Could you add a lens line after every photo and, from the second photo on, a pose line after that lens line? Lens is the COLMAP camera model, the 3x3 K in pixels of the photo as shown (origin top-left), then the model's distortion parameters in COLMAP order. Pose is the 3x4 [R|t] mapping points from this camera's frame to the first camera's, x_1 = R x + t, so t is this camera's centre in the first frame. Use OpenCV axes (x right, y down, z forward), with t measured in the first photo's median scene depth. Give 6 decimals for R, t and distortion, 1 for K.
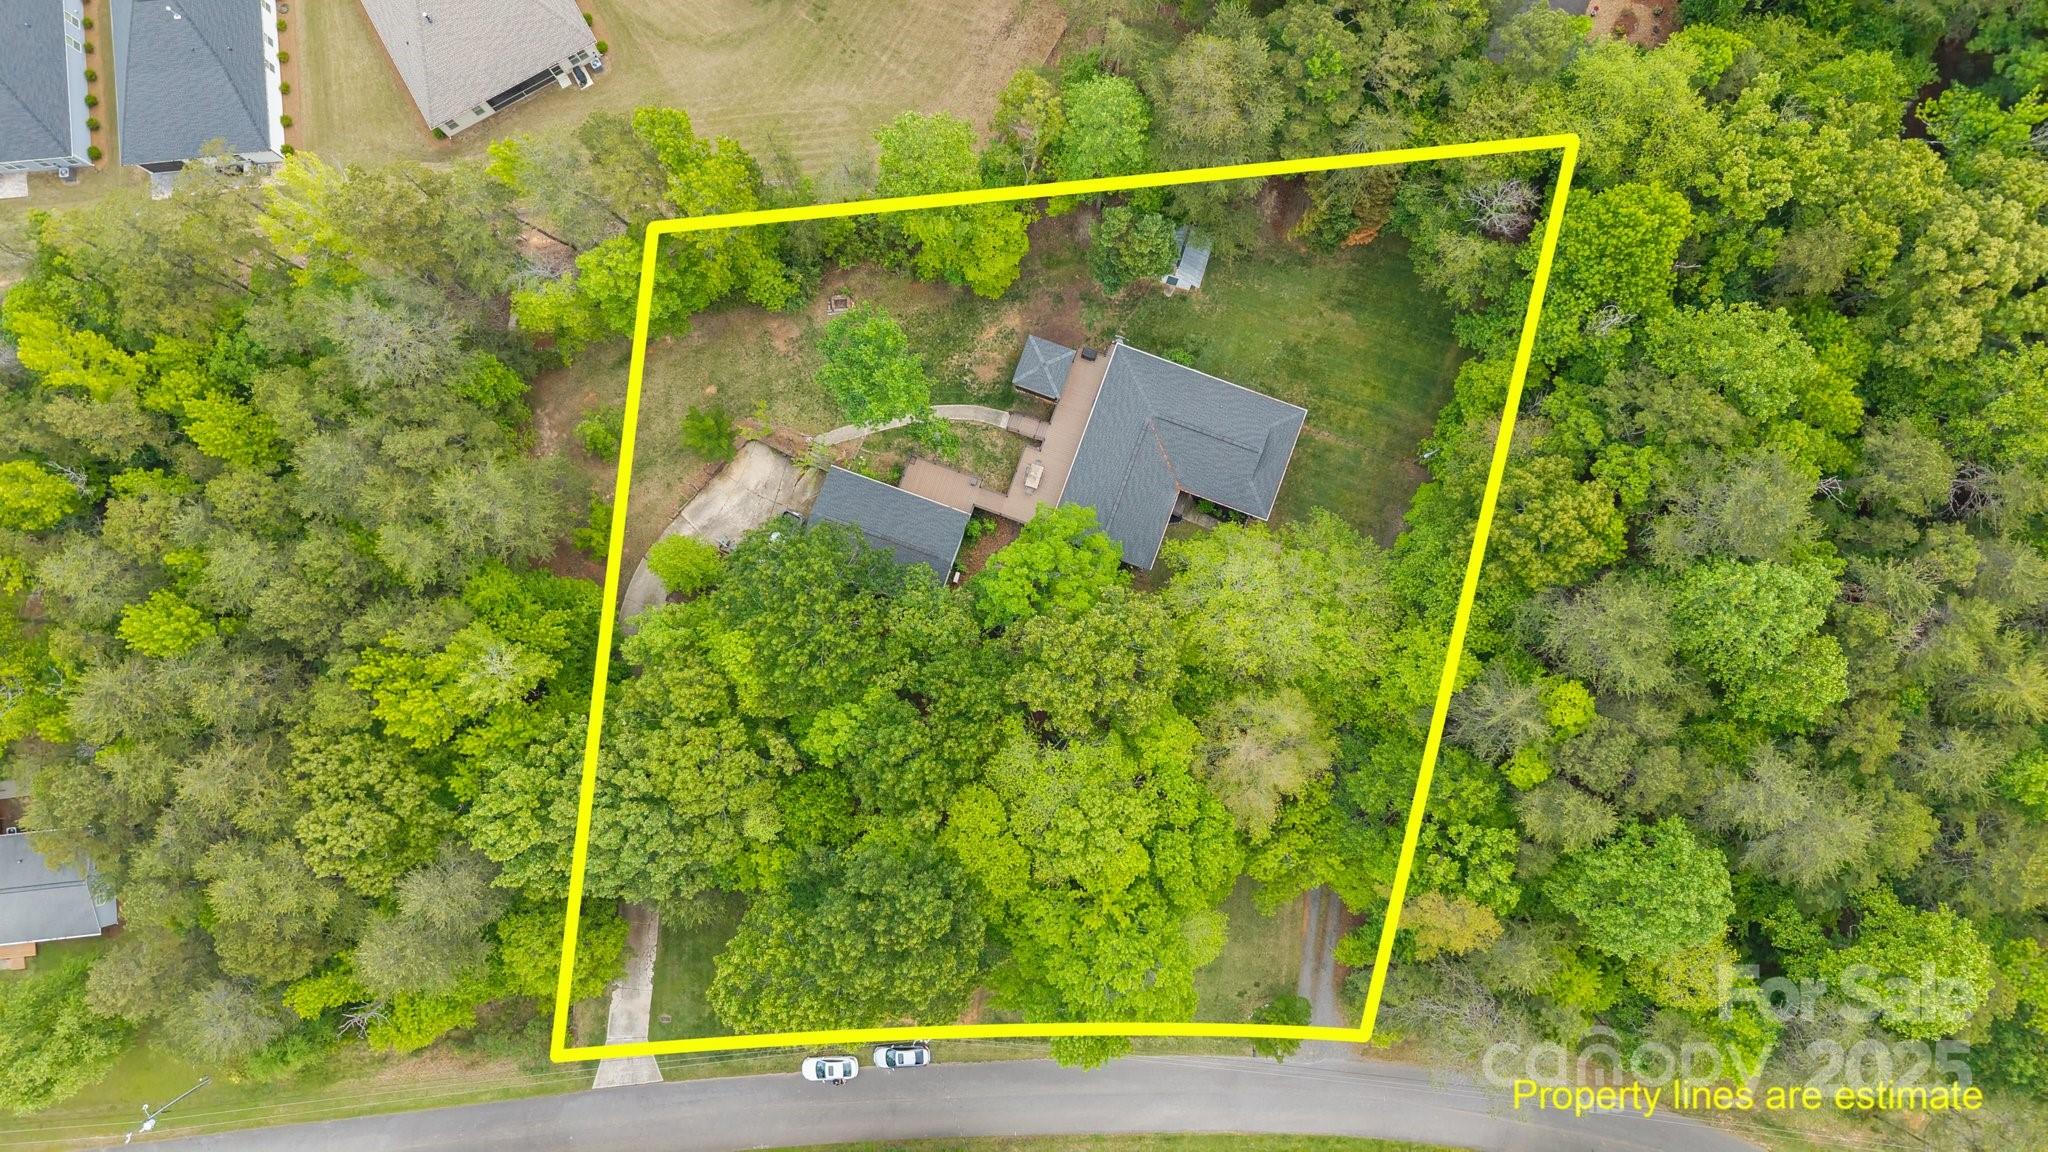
lens RADIAL K [[1378.8, 0, 1024.0], [0, 1378.8, 576.0], [0, 0, 1]] dist [0.093163, -0.073733]
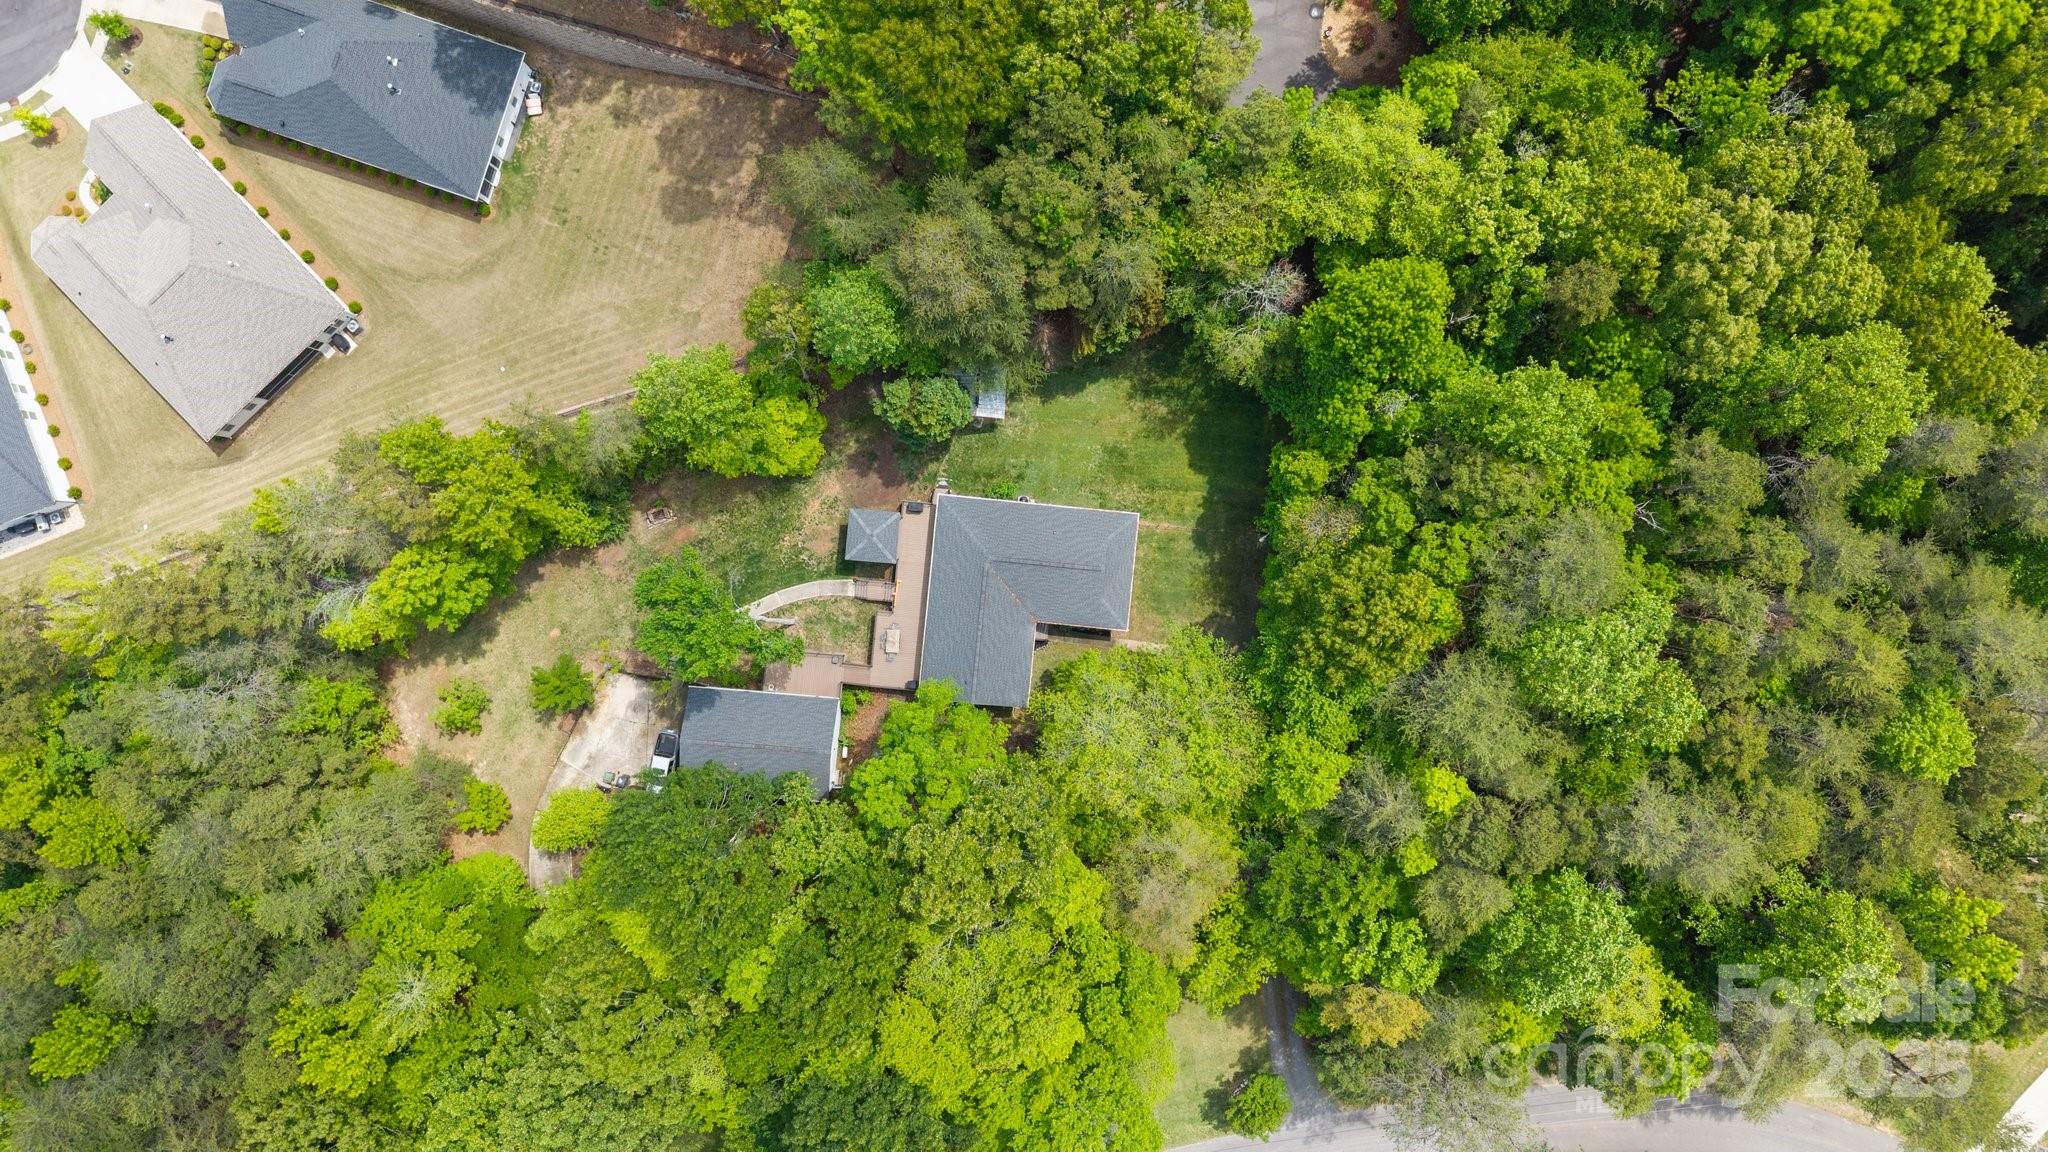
lens RADIAL K [[1381.3, 0, 1024.0], [0, 1381.3, 576.0], [0, 0, 1]] dist [0.054890, -0.019318]
pose [[0.967963, -0.250799, -0.012157, 0.141388], [0.250926, 0.964414, 0.083316, -0.203871], [-0.009171, -0.083697, 0.996449, 0.019091]]
